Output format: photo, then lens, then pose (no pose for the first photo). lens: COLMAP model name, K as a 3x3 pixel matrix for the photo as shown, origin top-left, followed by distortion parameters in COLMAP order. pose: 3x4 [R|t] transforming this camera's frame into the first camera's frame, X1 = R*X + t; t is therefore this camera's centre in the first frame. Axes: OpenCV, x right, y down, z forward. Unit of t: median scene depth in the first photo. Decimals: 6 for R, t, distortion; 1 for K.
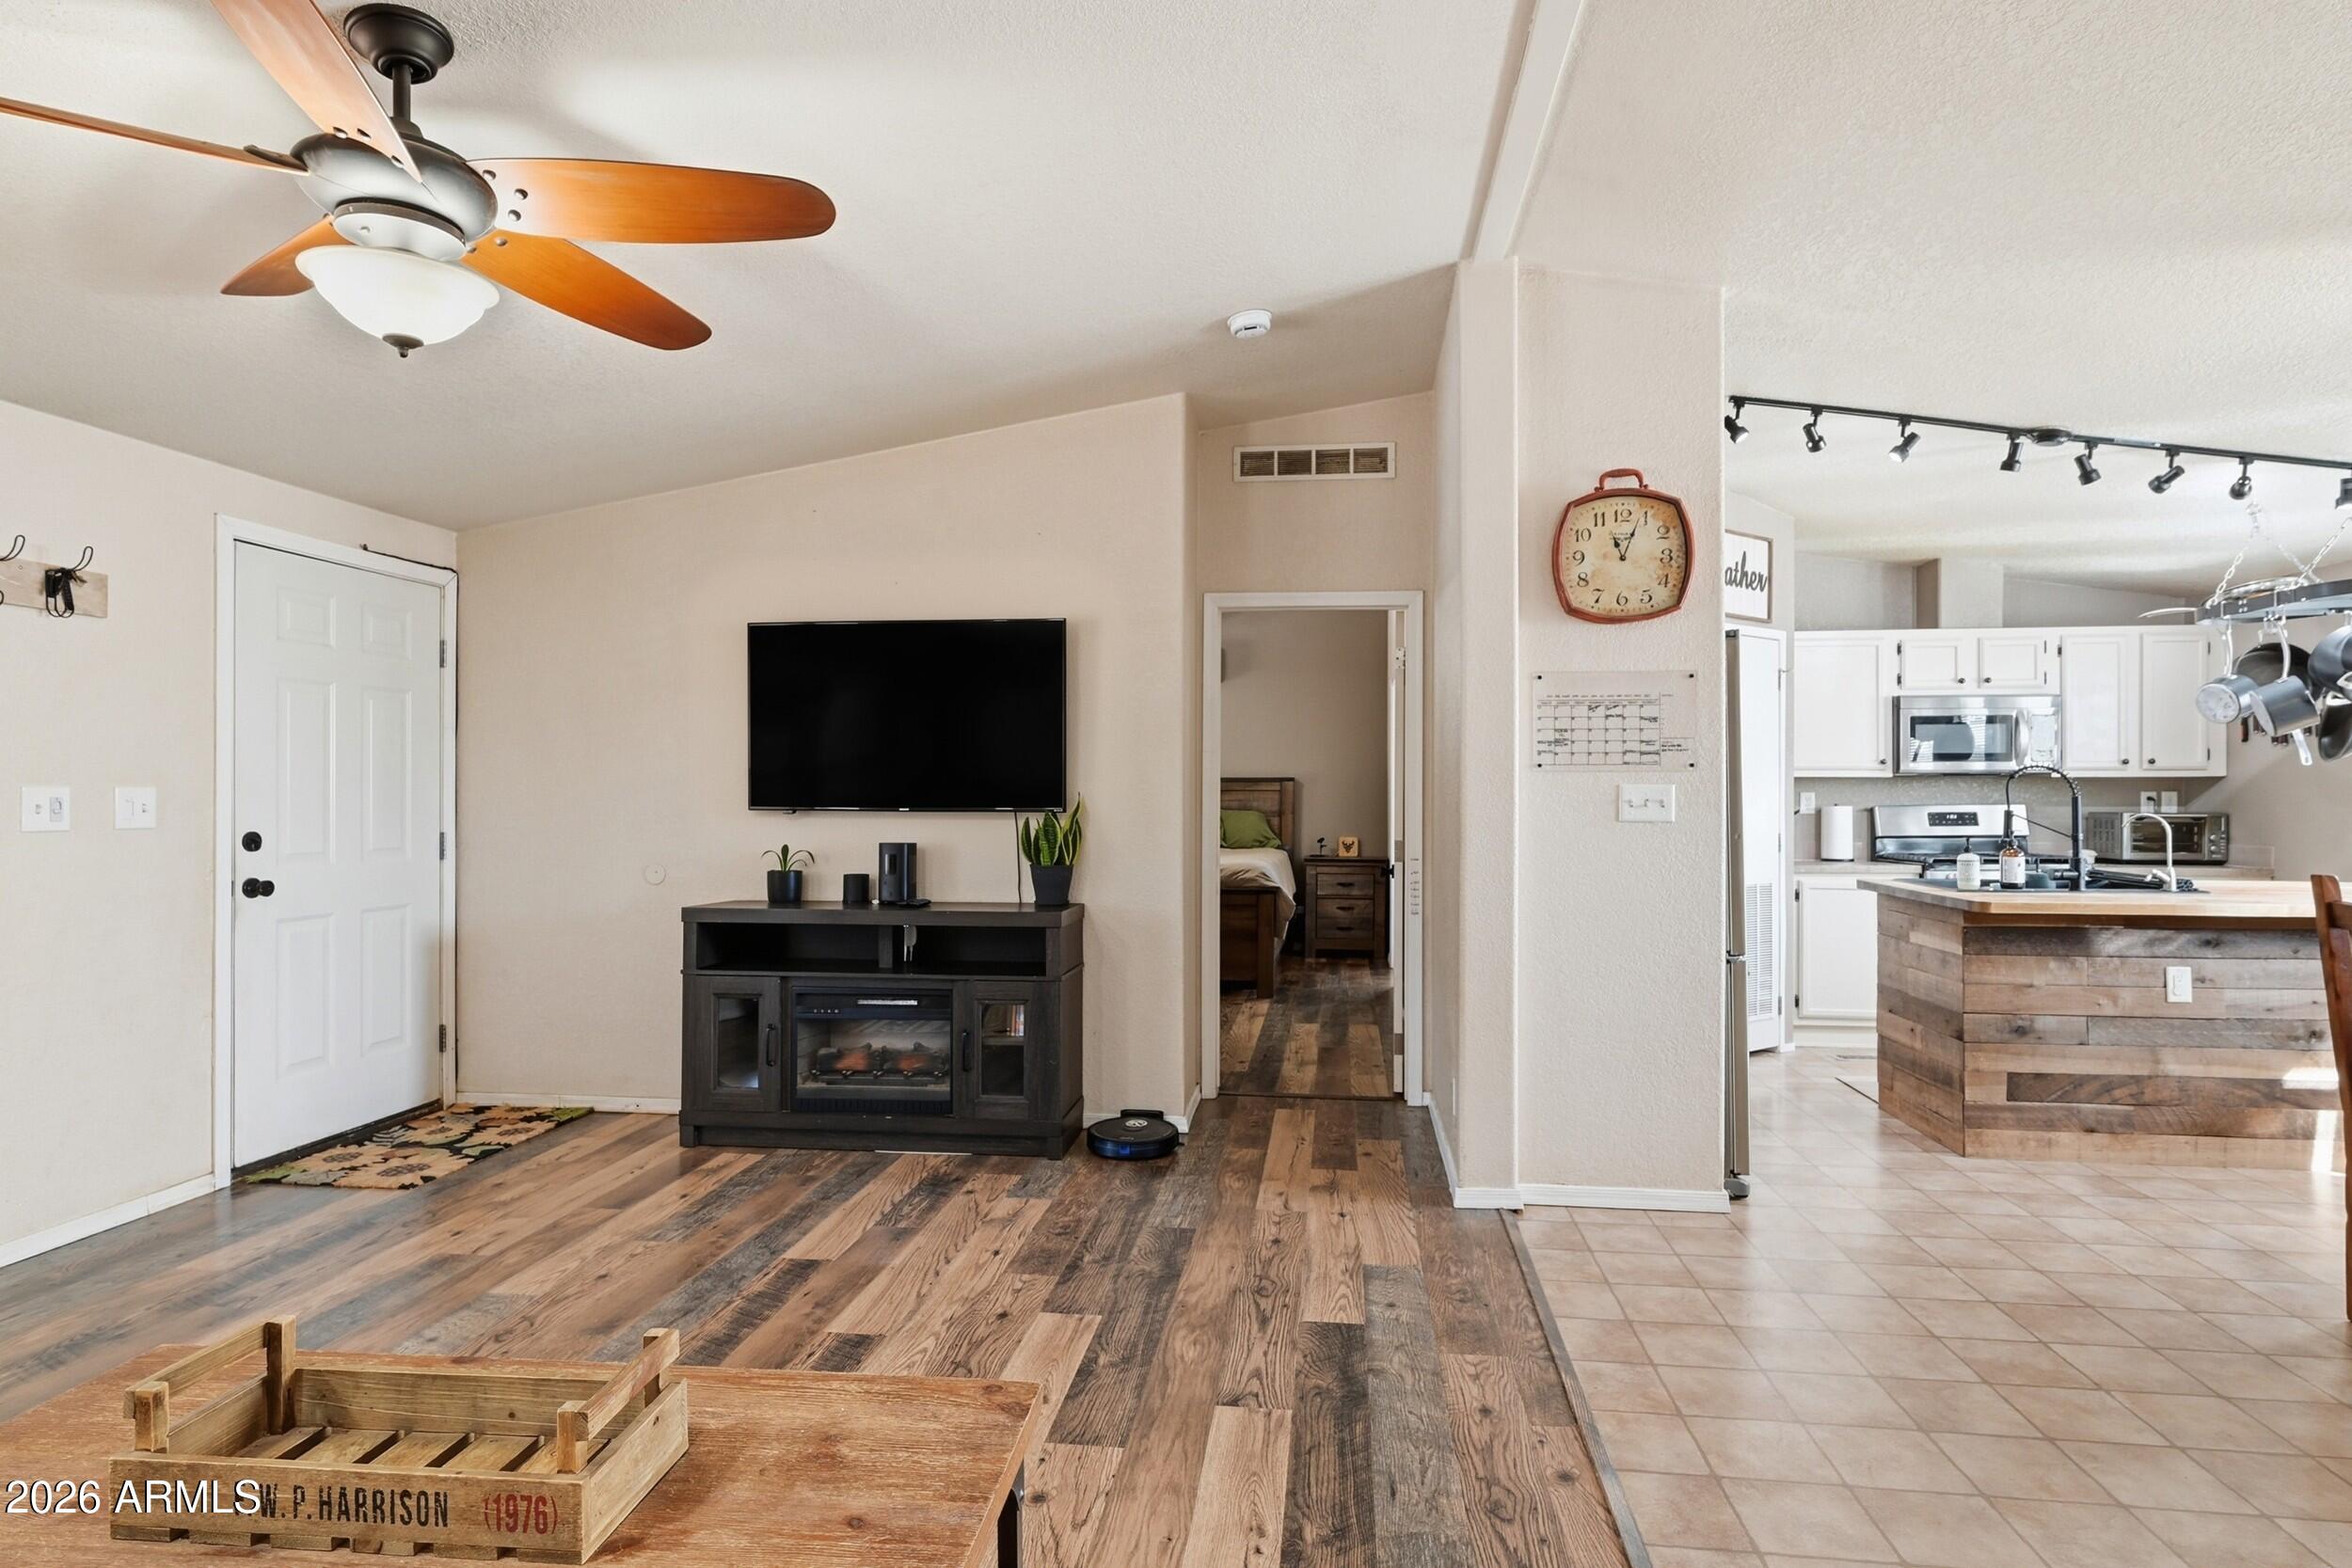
lens RADIAL K [[1229.0, 0, 1176.0], [0, 1229.0, 784.0], [0, 0, 1]] dist [-0.002215, -0.000612]
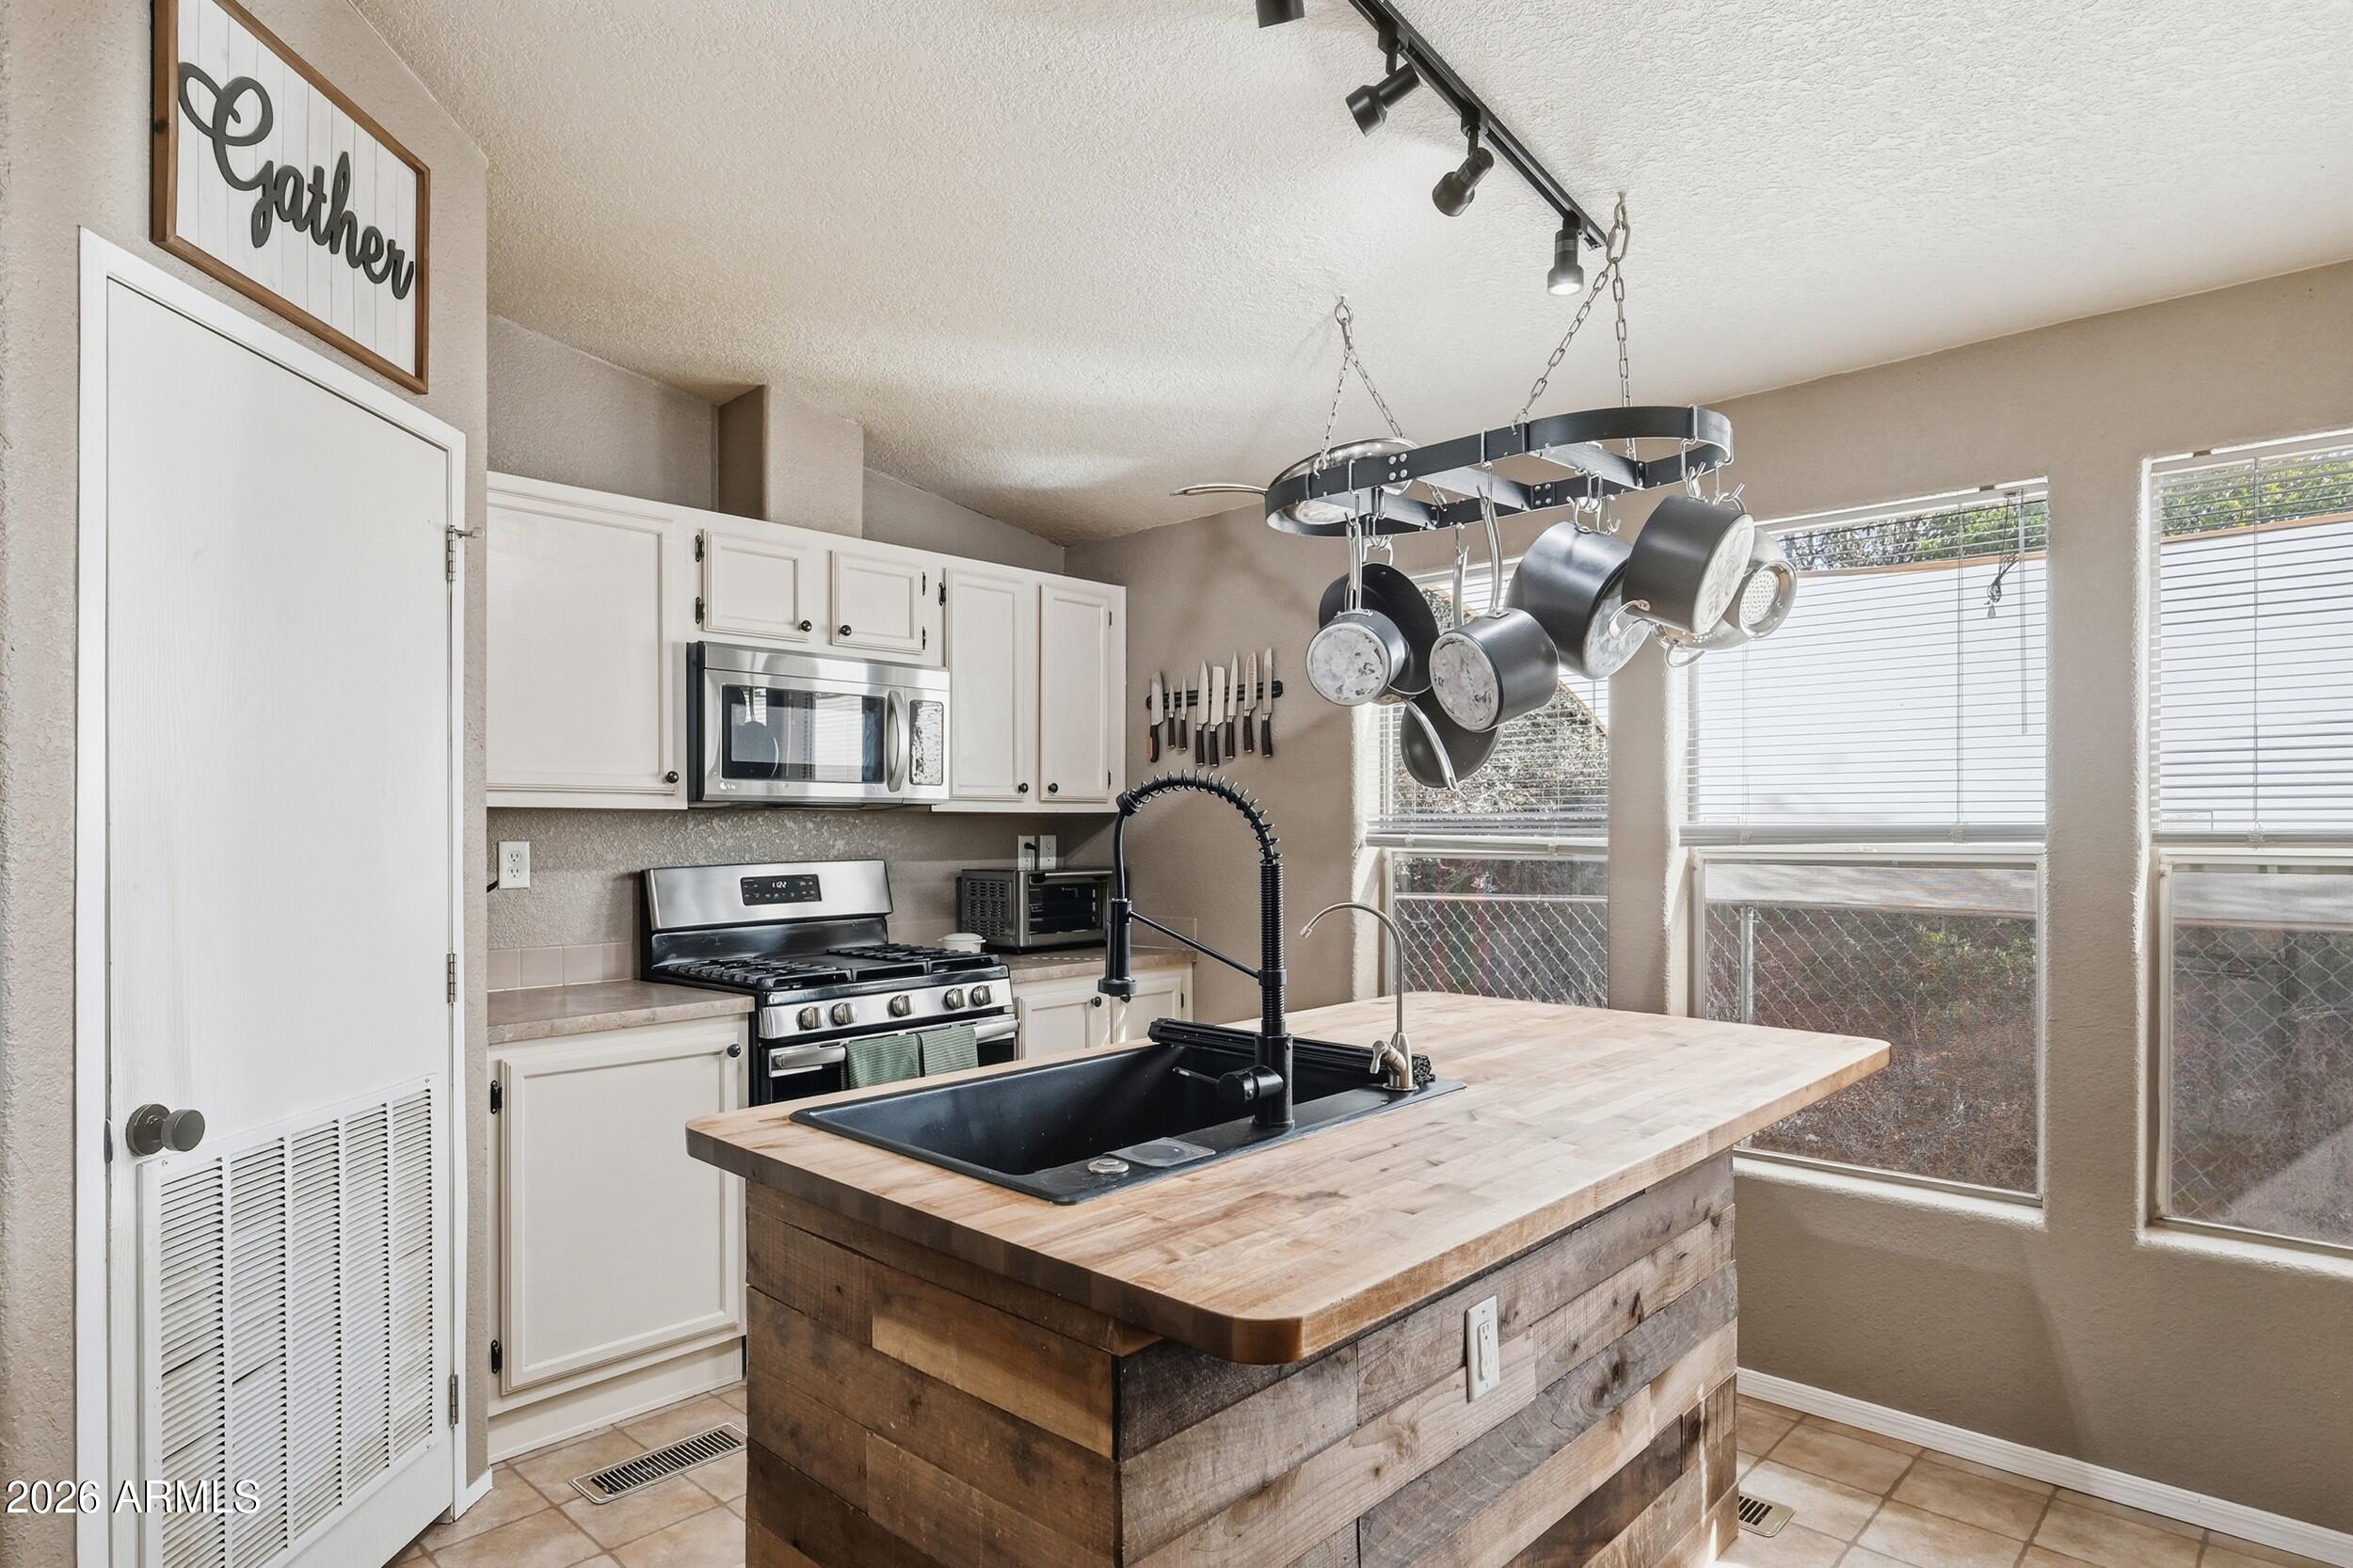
lens RADIAL K [[1278.7, 0, 1114.7], [0, 1278.7, 840.5], [0, 0, 1]] dist [-0.002829, -0.000926]
pose [[0.599898, -0.010699, 0.800005, 0.387177], [-0.003139, 0.999871, 0.015725, -0.002735], [-0.800070, -0.011945, 0.599787, 0.776007]]
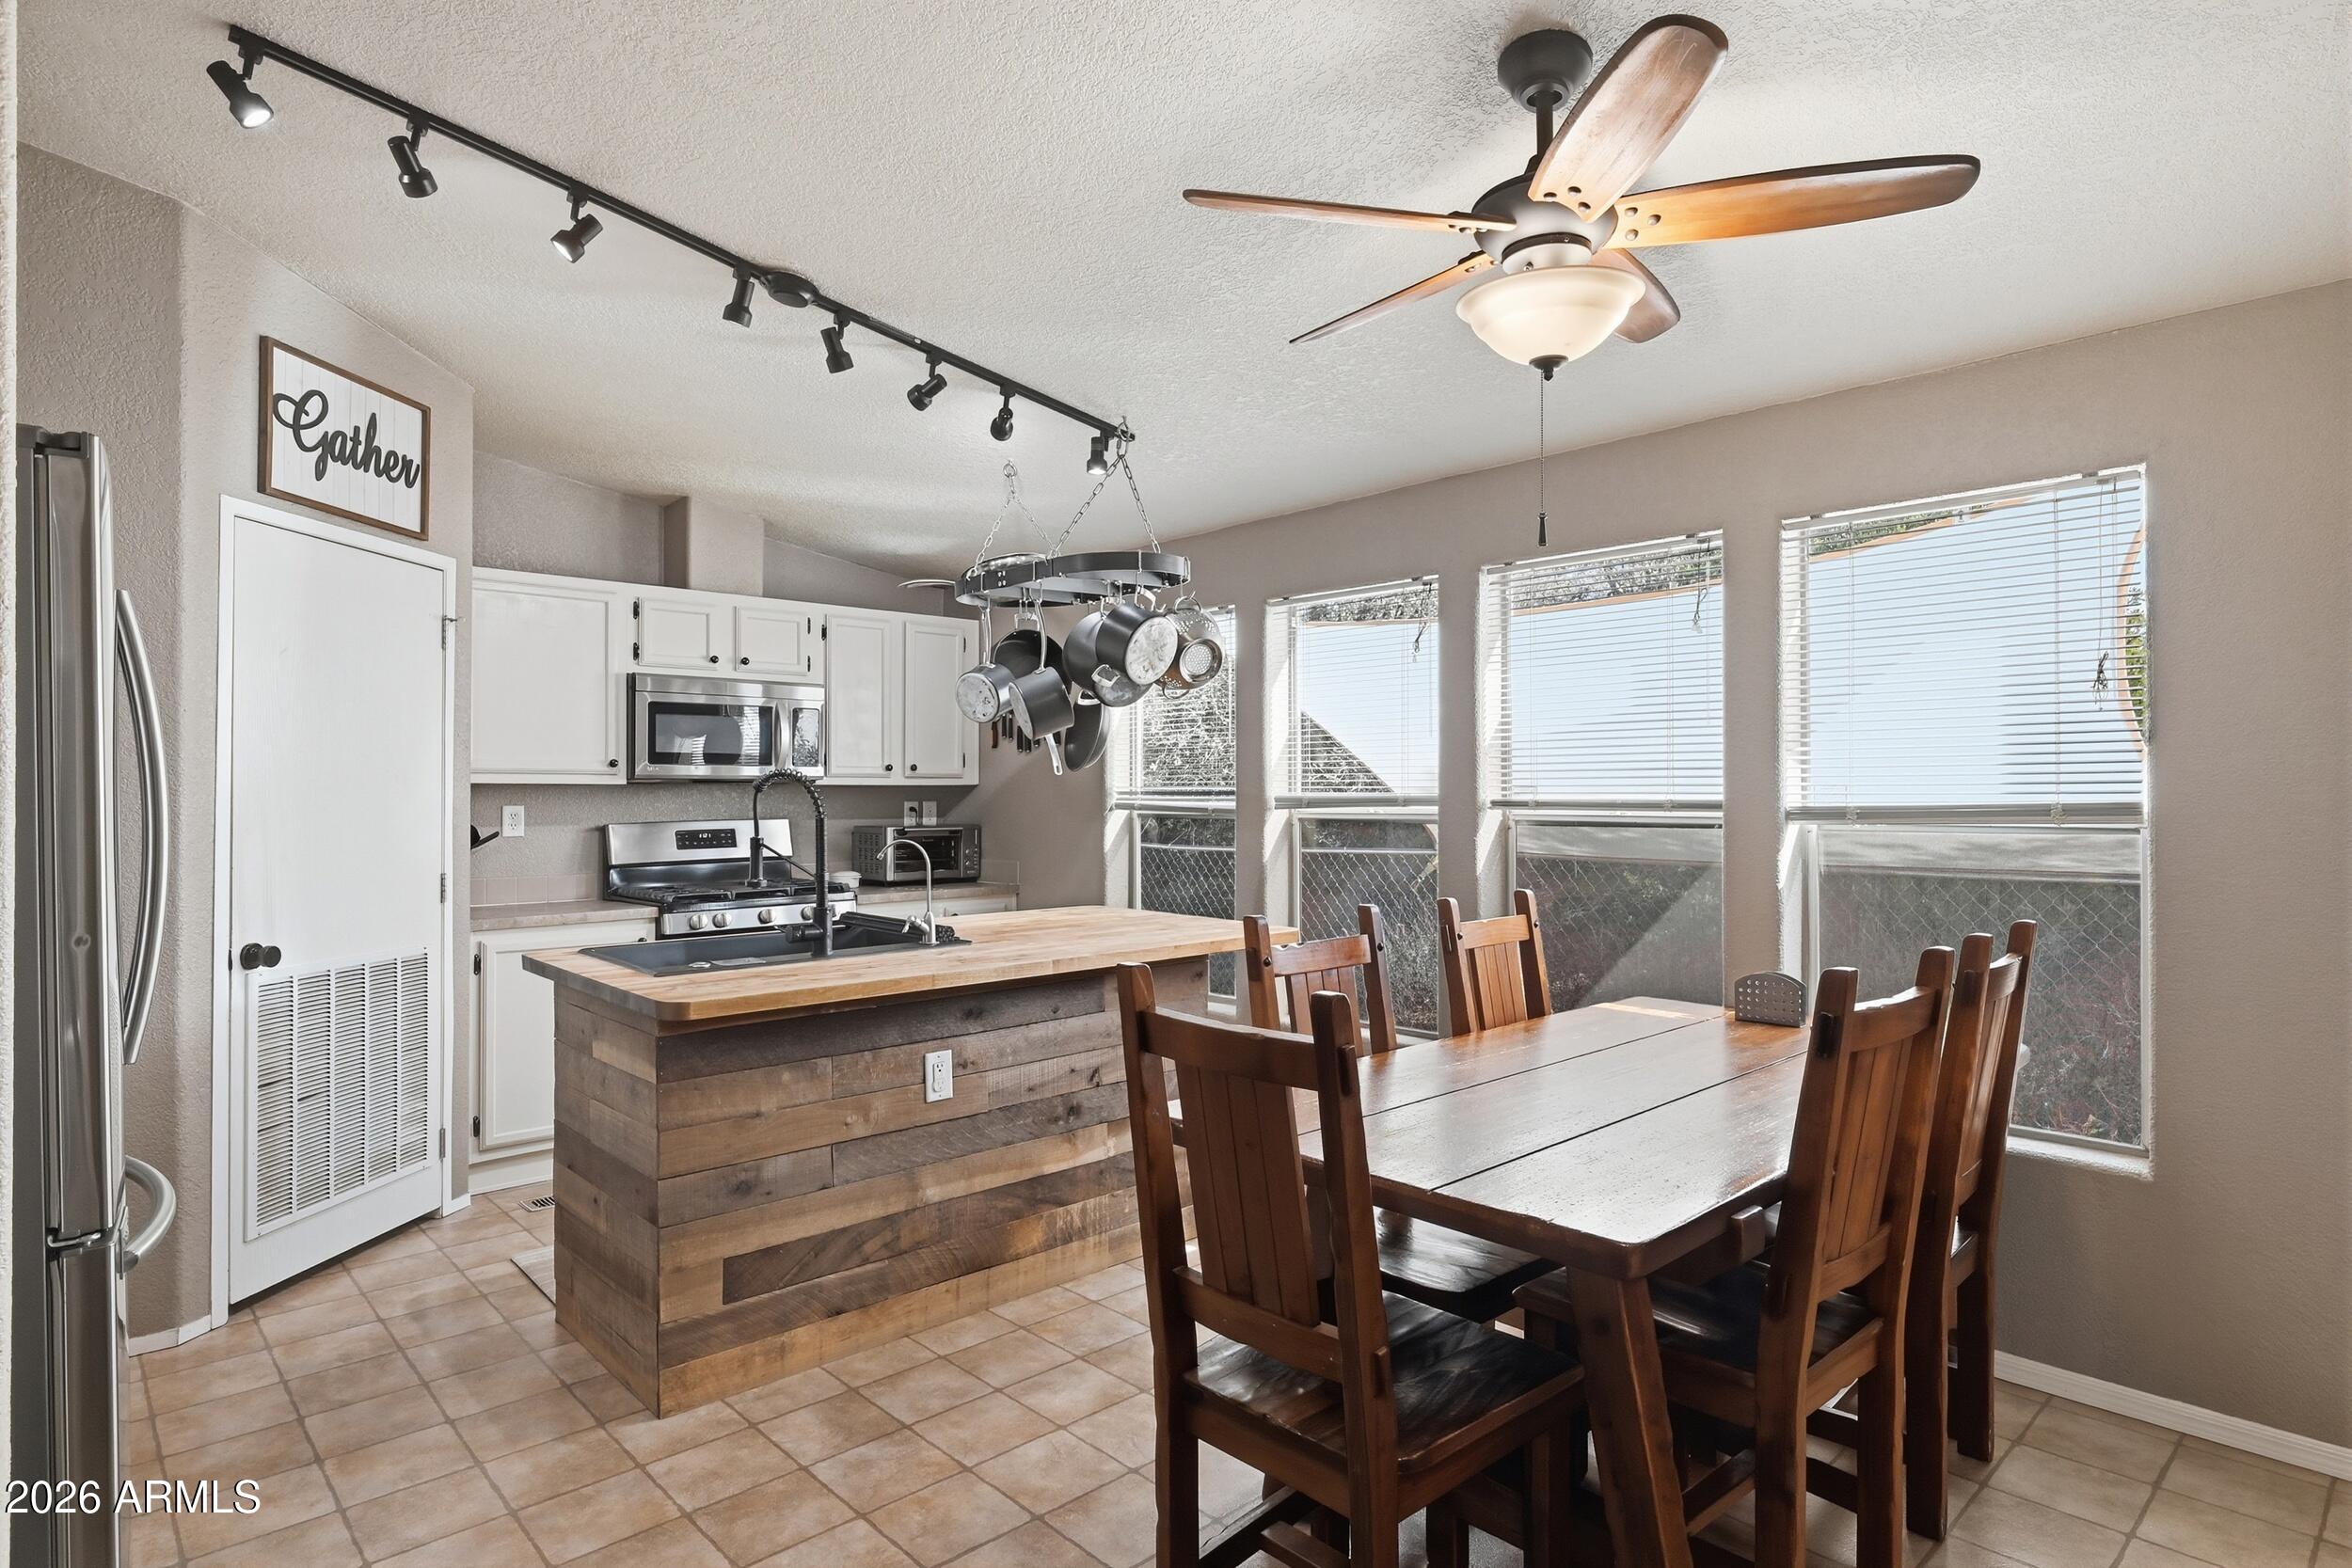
lens RADIAL K [[1245.6, 0, 1191.1], [0, 1245.6, 789.4], [0, 0, 1]] dist [-0.000466, 0.000244]
pose [[0.631735, -0.000760, 0.775184, 0.307287], [-0.003205, 0.999988, 0.003592, -0.008984], [-0.775178, -0.004754, 0.631725, 0.378731]]
